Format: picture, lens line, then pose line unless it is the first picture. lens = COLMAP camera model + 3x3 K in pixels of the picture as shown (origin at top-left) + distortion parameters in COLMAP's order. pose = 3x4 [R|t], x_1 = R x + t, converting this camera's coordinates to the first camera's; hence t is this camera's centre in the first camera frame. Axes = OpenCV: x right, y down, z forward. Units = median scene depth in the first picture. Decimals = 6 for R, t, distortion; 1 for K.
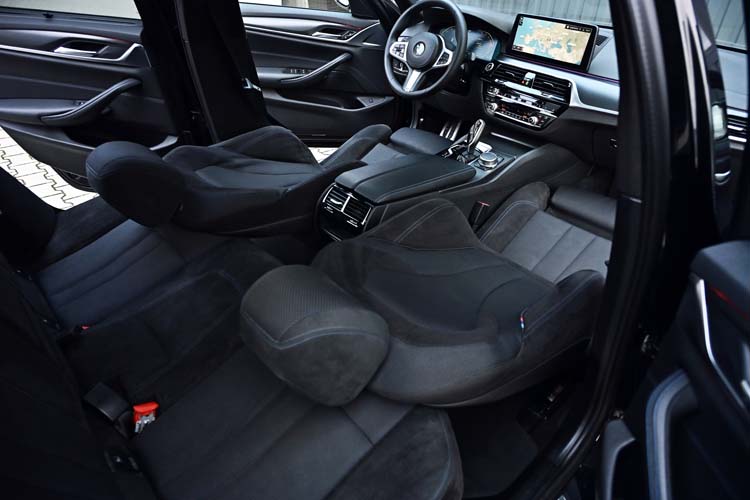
lens RADIAL K [[492.2, 0, 372.7], [0, 492.2, 252.1], [0, 0, 1]] dist [-0.001994, -0.005083]
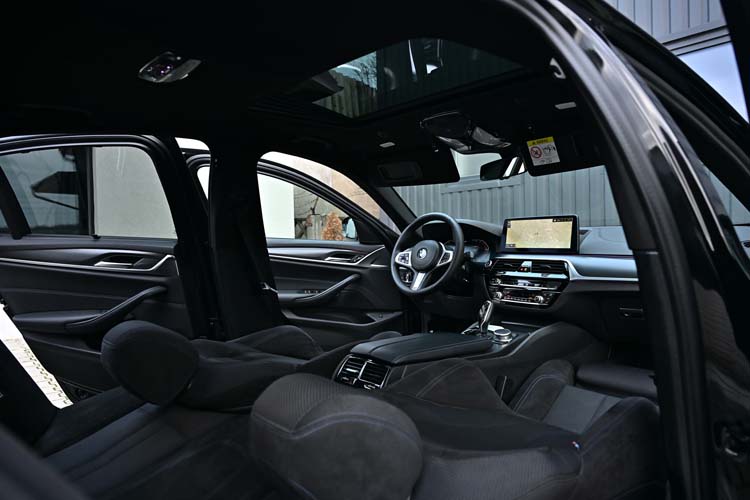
lens RADIAL K [[492.2, 0, 372.1], [0, 492.2, 247.5], [0, 0, 1]] dist [-0.001994, -0.005083]
pose [[0.998210, -0.059757, -0.002565, -0.014832], [0.049820, 0.854410, -0.517206, 0.152437], [0.033098, 0.516152, 0.855857, 0.044695]]
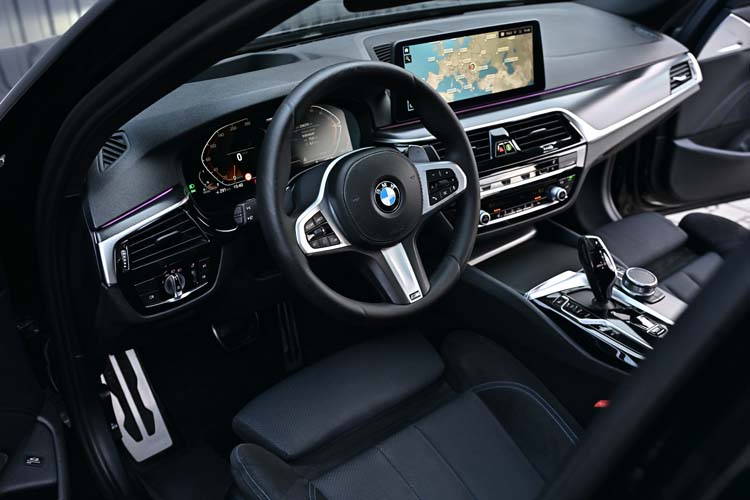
lens RADIAL K [[775.4, 0, 369.5], [0, 775.4, 250.7], [0, 0, 1]] dist [-0.012634, 0.000000]
pose [[0.046768, -0.492523, 0.869042, -0.466056], [0.553762, 0.736855, 0.387805, -0.660707], [-0.831361, 0.463105, 0.307202, 0.910821]]
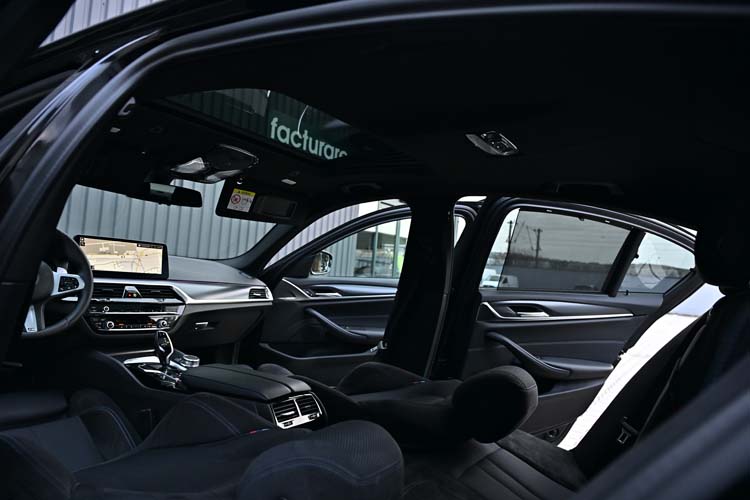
lens RADIAL K [[492.2, 0, 375.4], [0, 492.2, 253.5], [0, 0, 1]] dist [-0.001994, -0.005083]
pose [[-0.254187, -0.024837, 0.966836, -0.806696], [0.425834, 0.894683, 0.134938, -0.342550], [-0.868363, 0.446011, -0.216841, 0.738203]]
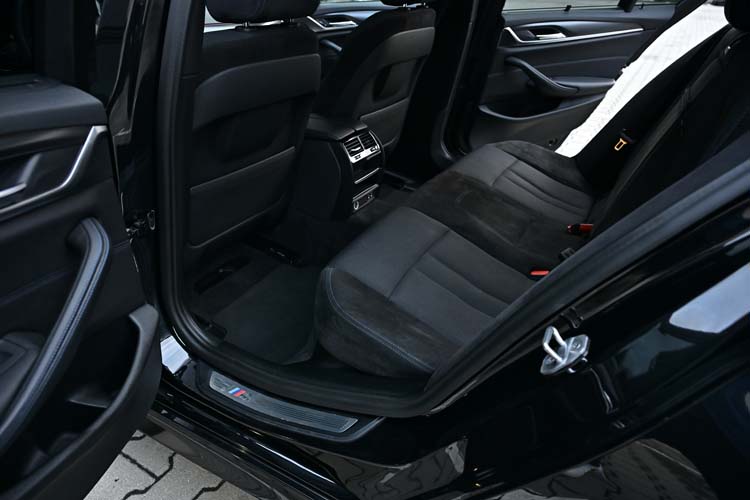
lens RADIAL K [[492.2, 0, 377.7], [0, 492.2, 253.8], [0, 0, 1]] dist [-0.001994, -0.005083]
pose [[-0.320125, -0.516512, 0.794188, -0.893732], [0.466020, 0.644014, 0.606689, -0.490442], [-0.824830, 0.564324, 0.034540, 0.844420]]
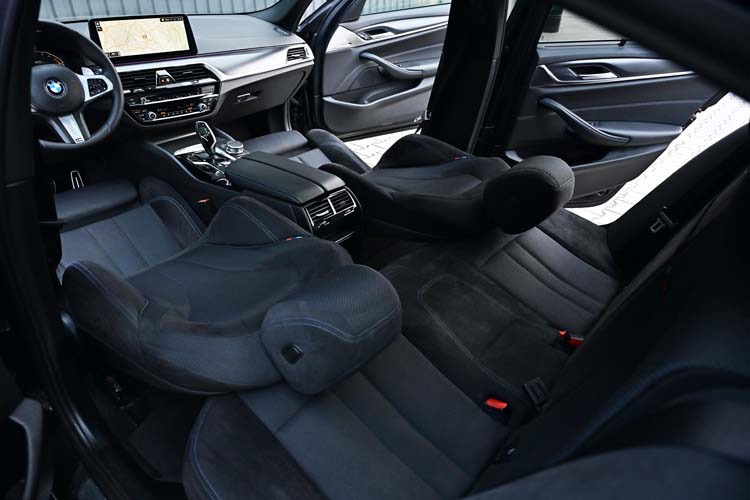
lens RADIAL K [[492.2, 0, 375.7], [0, 492.2, 253.6], [0, 0, 1]] dist [-0.001994, -0.005083]
pose [[-0.123679, -0.553876, 0.823362, -0.766113], [0.504063, 0.679648, 0.532915, -0.420431], [-0.854765, 0.480937, 0.195130, 0.601166]]
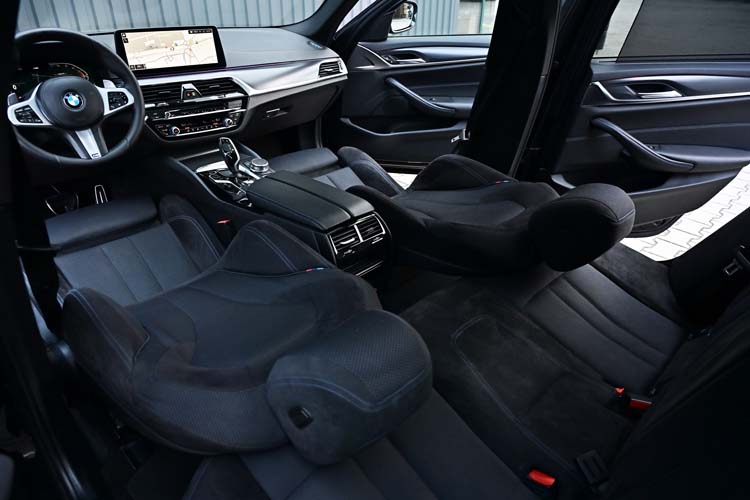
lens RADIAL K [[492.2, 0, 374.0], [0, 492.2, 254.1], [0, 0, 1]] dist [-0.001994, -0.005083]
pose [[-0.049439, -0.532828, 0.844778, -0.686492], [0.514890, 0.711161, 0.478684, -0.396332], [-0.855830, 0.458633, 0.239189, 0.601617]]
